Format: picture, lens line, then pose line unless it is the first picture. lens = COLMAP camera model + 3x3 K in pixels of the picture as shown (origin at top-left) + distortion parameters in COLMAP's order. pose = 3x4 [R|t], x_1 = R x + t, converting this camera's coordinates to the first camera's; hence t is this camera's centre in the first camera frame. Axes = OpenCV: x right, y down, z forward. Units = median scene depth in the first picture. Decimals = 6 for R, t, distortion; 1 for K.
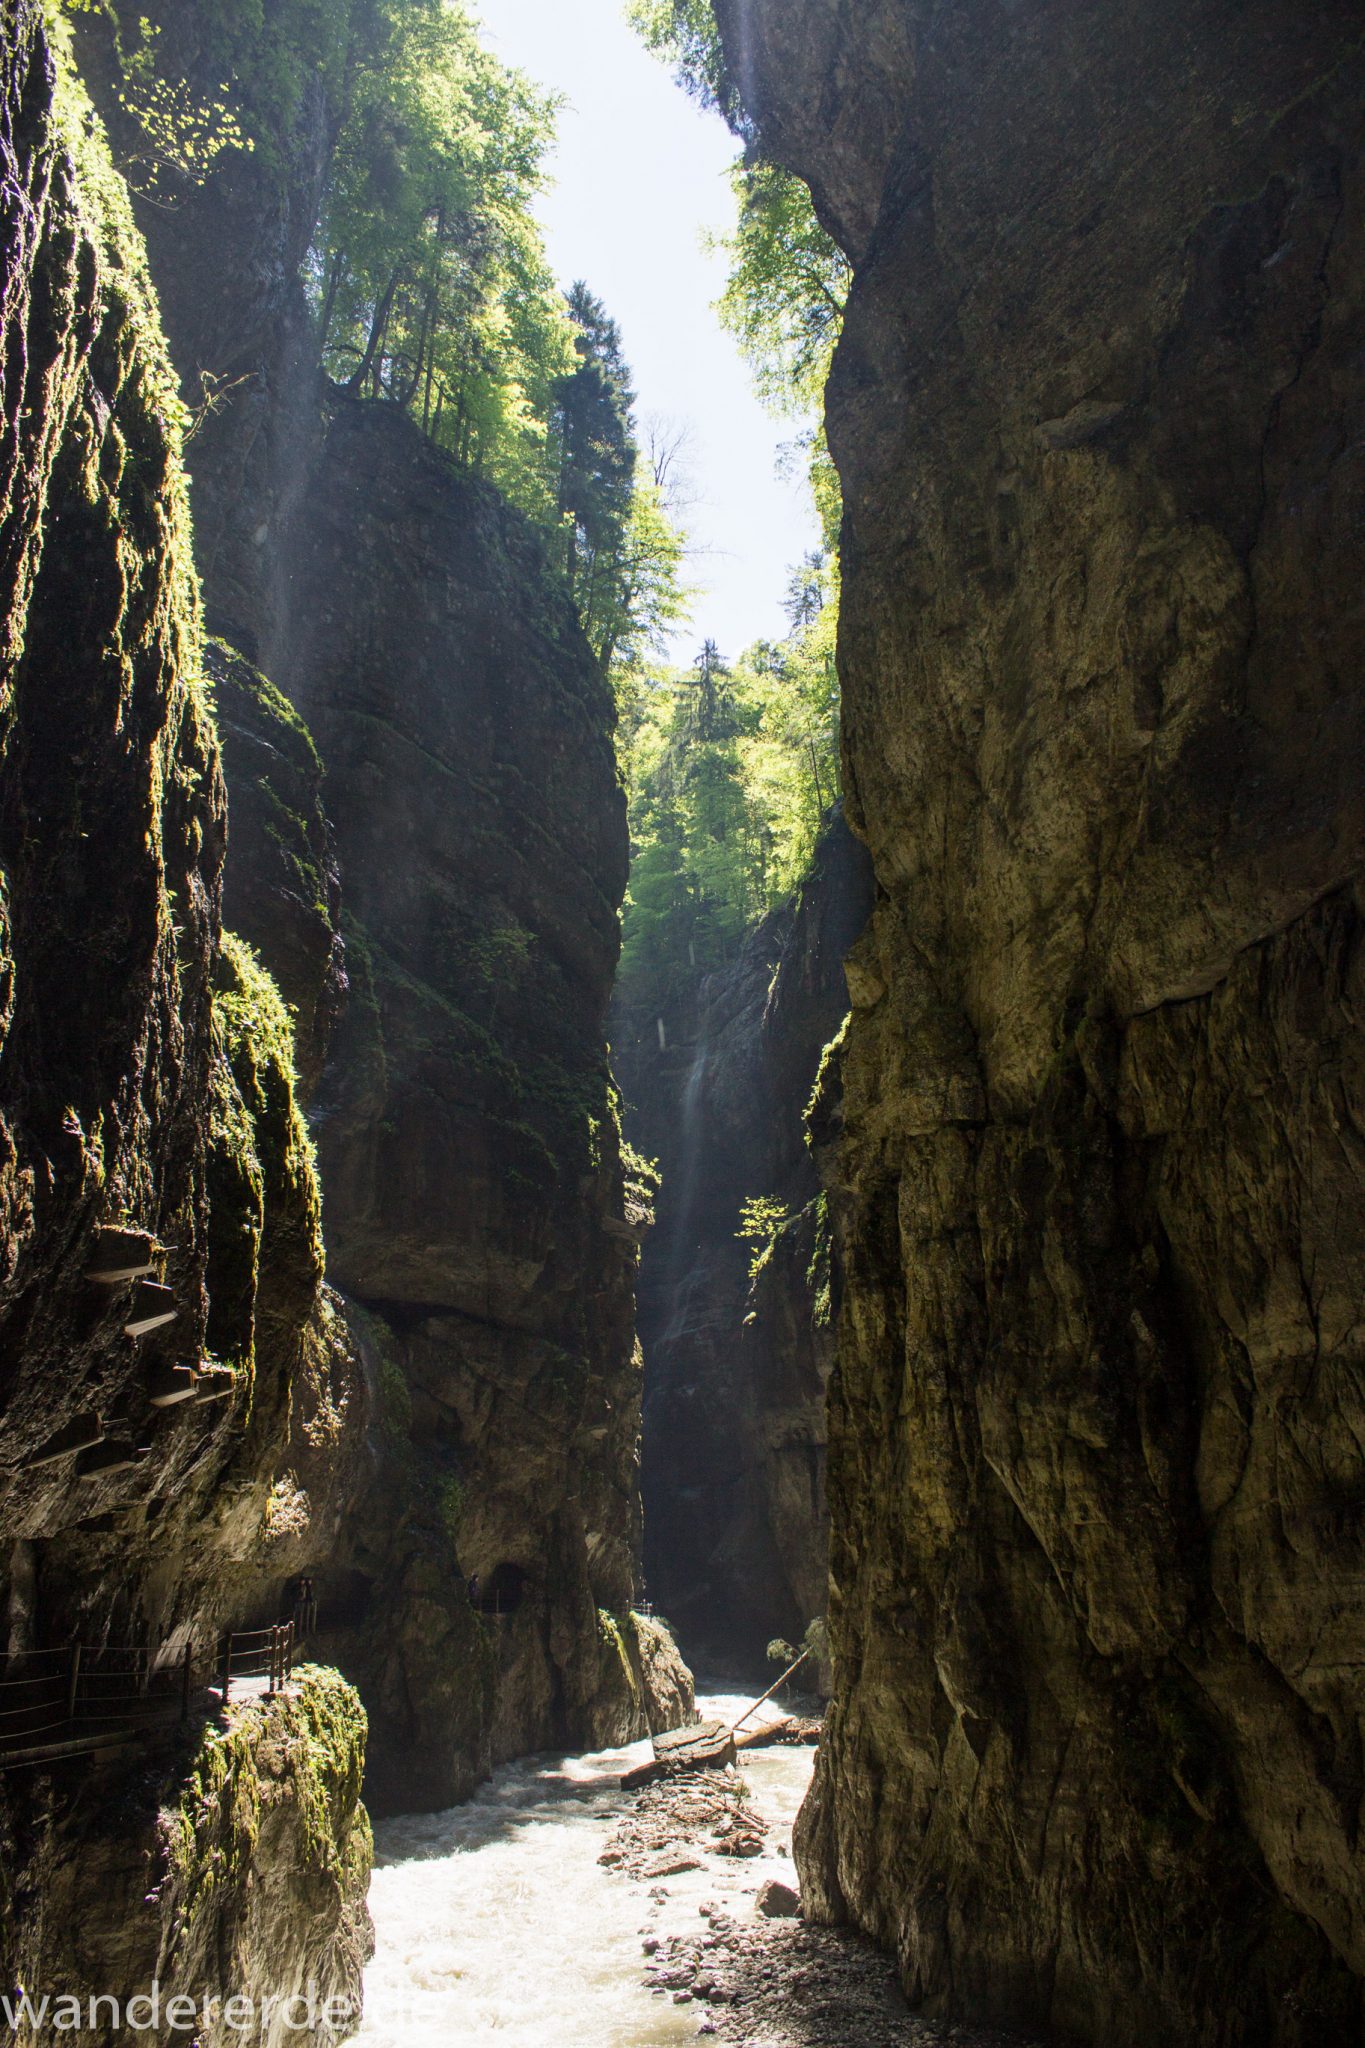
lens RADIAL K [[1624.0, 0, 696.4], [0, 1624.0, 1081.2], [0, 0, 1]] dist [-0.175243, 0.149157]
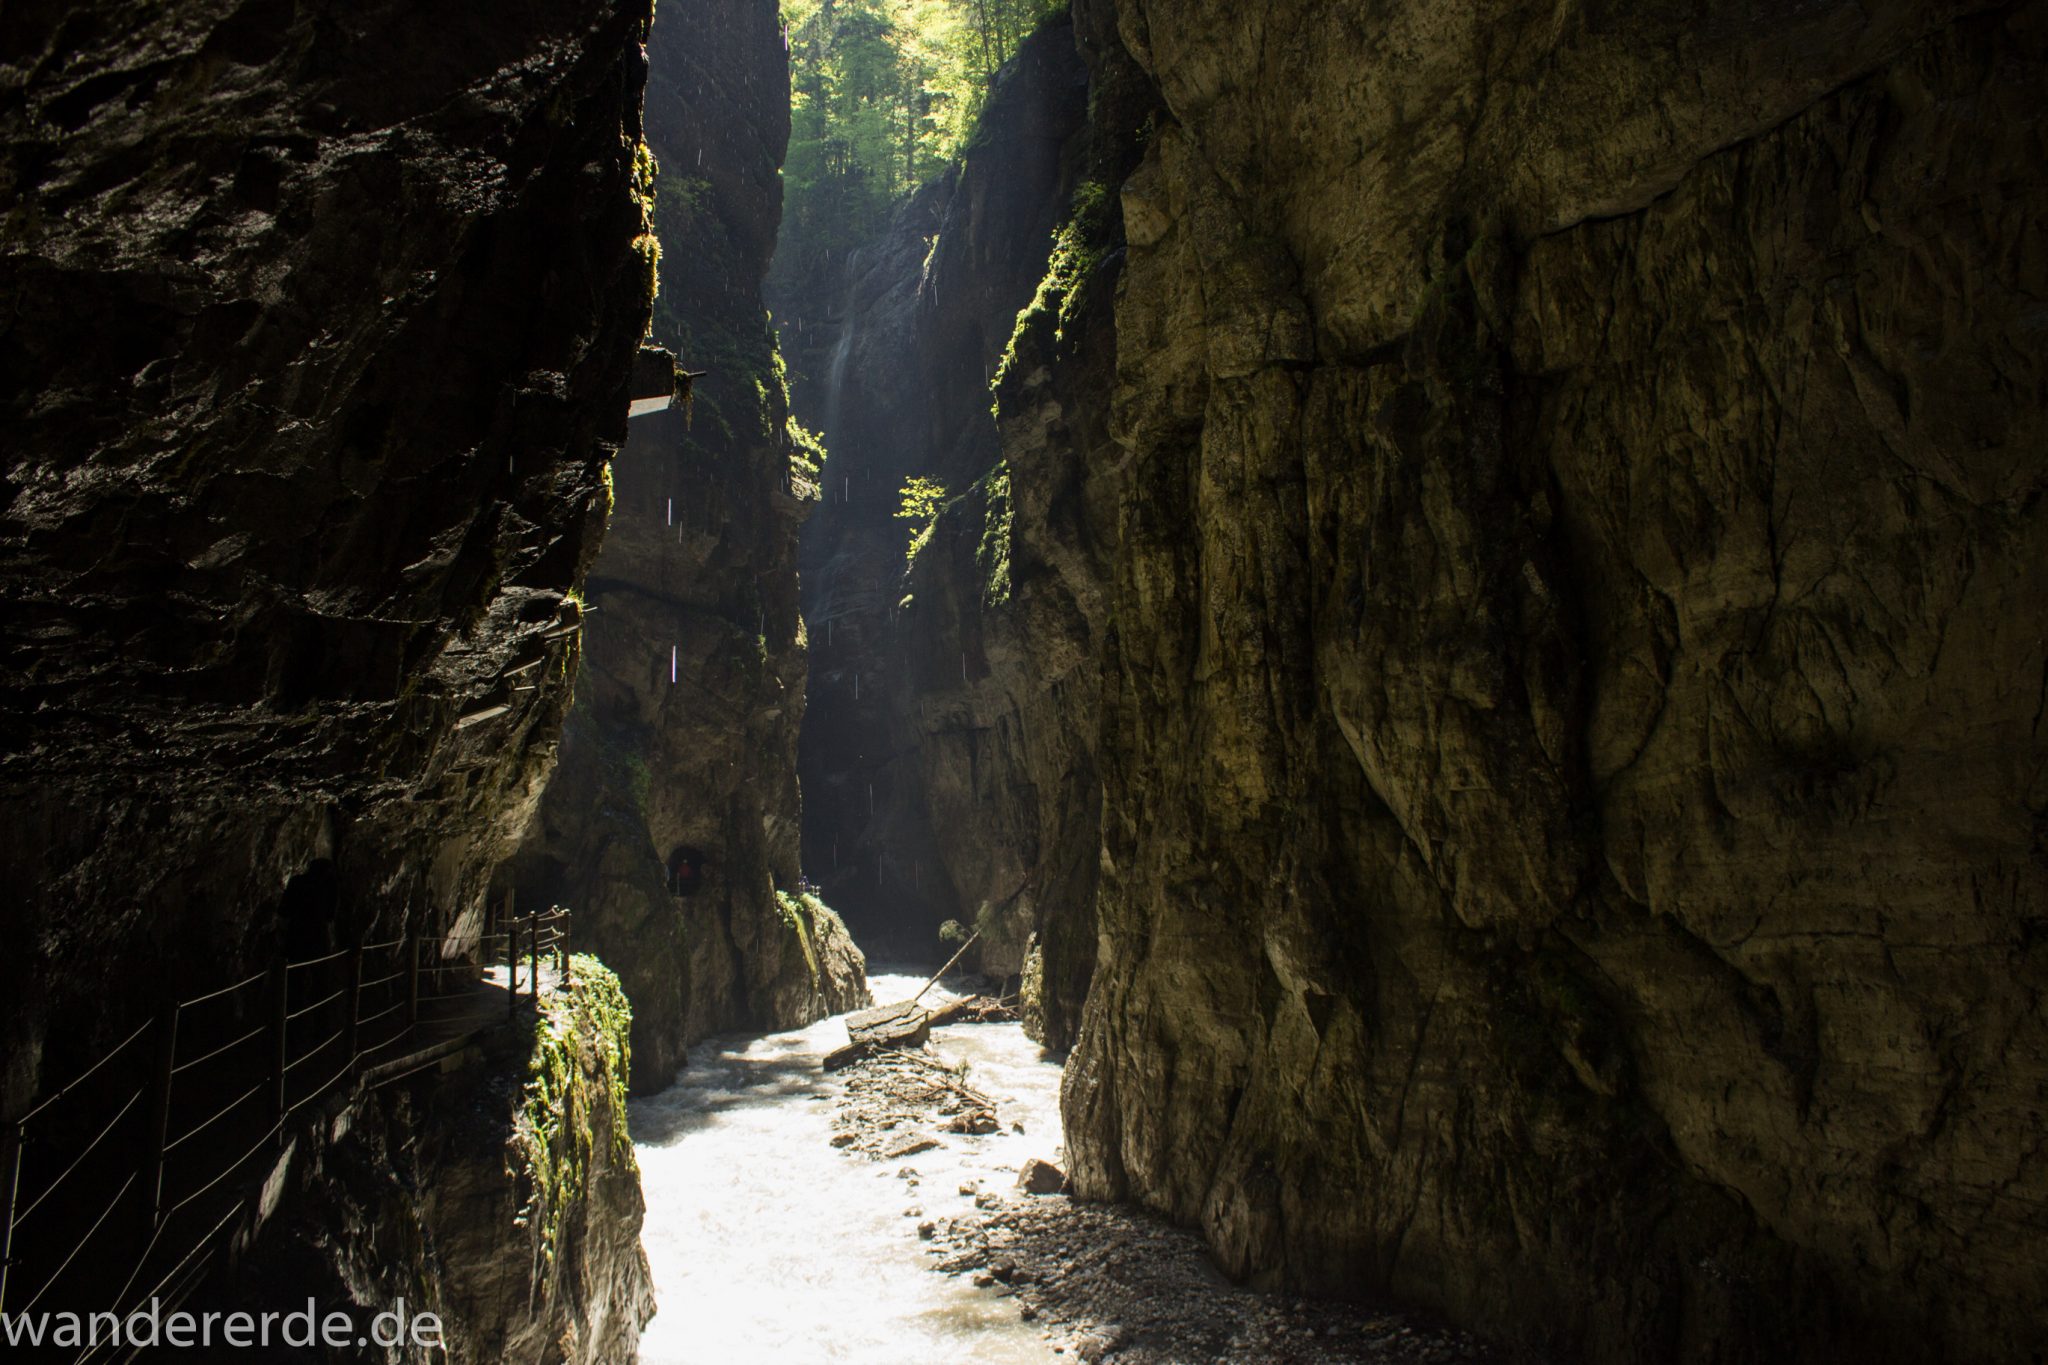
lens RADIAL K [[1624.0, 0, 1010.0], [0, 1624.0, 699.5], [0, 0, 1]] dist [-0.175243, 0.149157]
pose [[0.992567, 0.002932, 0.121664, -0.100257], [-0.027125, 0.979892, 0.197677, 0.036654], [-0.118638, -0.199508, 0.972688, 0.098345]]
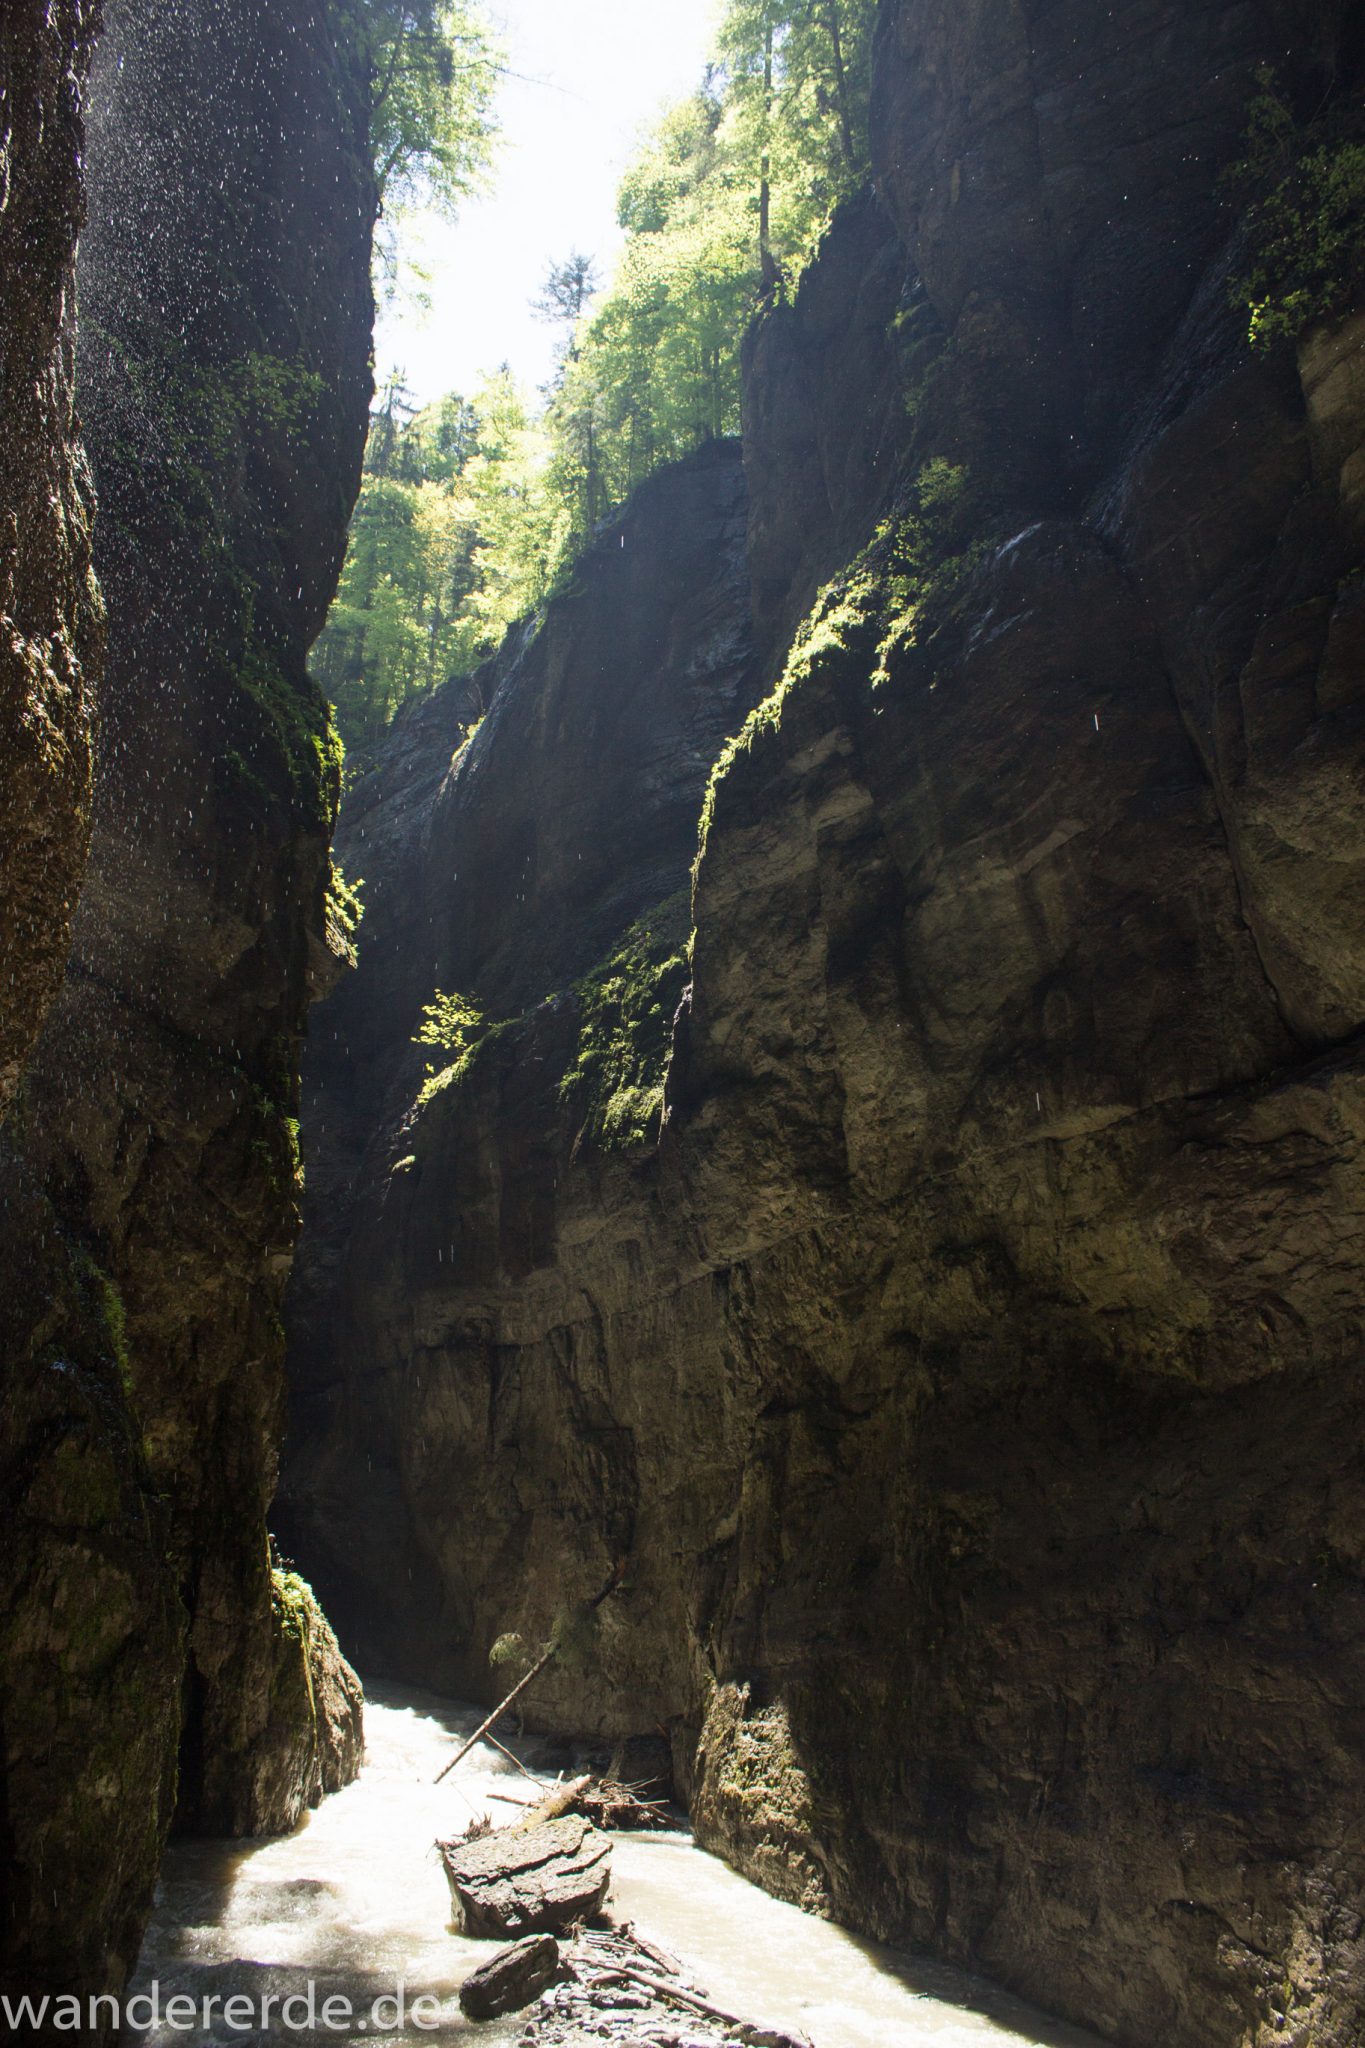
lens RADIAL K [[1696.1, 0, 694.0], [0, 1696.1, 1046.5], [0, 0, 1]] dist [-0.163472, 0.138063]
pose [[0.946027, 0.147940, 0.288352, -0.285011], [-0.152673, 0.988258, -0.006139, 0.332408], [-0.285875, -0.038216, 0.957505, 1.037843]]
